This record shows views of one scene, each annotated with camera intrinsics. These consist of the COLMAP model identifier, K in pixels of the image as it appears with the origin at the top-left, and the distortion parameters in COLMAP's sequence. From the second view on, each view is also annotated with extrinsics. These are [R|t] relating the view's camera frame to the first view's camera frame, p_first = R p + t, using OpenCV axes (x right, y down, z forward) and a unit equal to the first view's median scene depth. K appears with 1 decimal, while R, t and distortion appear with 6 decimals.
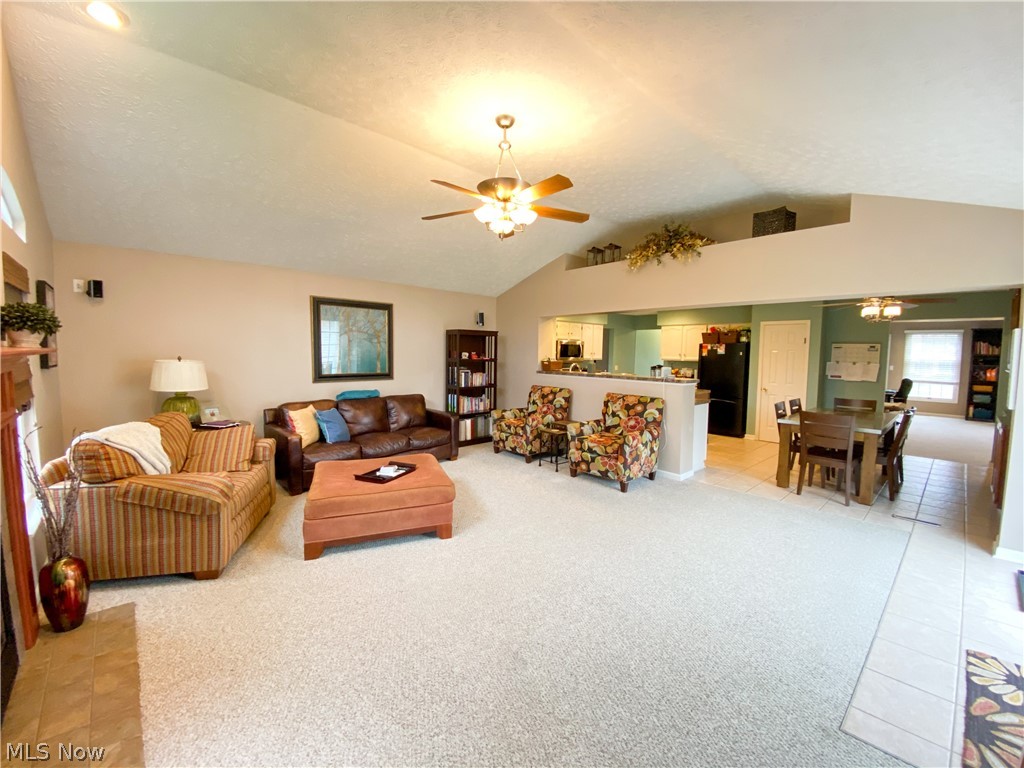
lens RADIAL K [[414.4, 0, 512.6], [0, 414.4, 376.6], [0, 0, 1]] dist [0.012370, -0.010079]
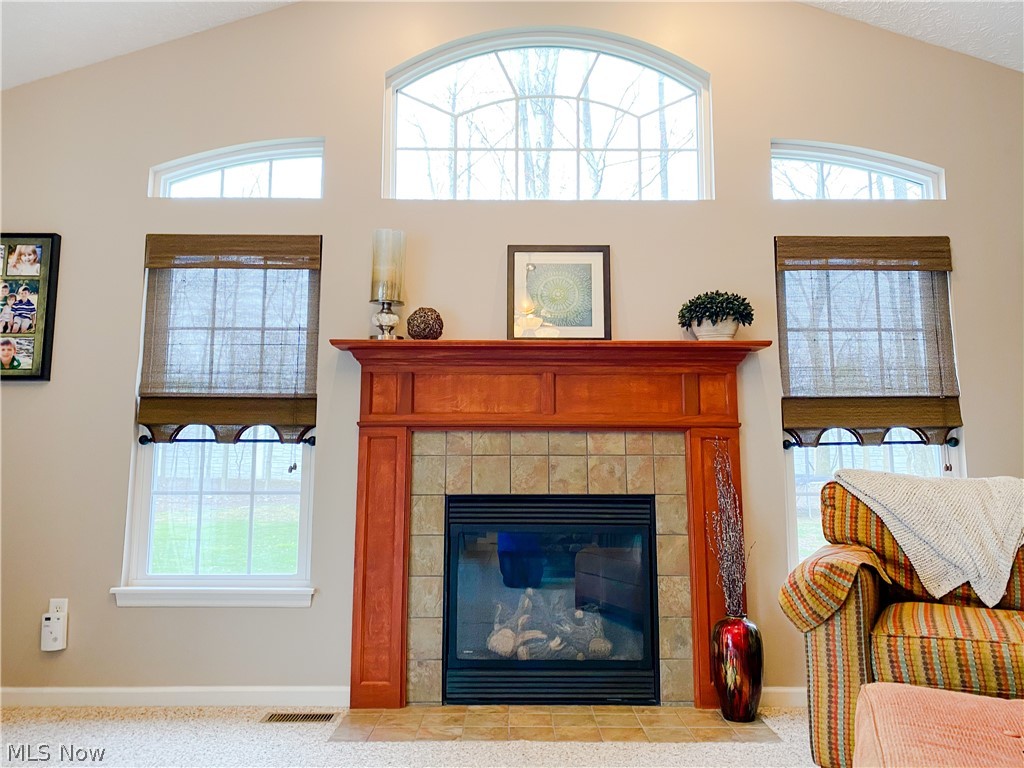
lens RADIAL K [[780.9, 0, 522.3], [0, 780.9, 372.3], [0, 0, 1]] dist [0.038862, -0.031303]
pose [[-0.667857, -0.119823, -0.734581, 0.099084], [-0.063373, 0.992527, -0.104282, 0.072148], [0.741587, -0.023093, -0.670459, 0.687141]]
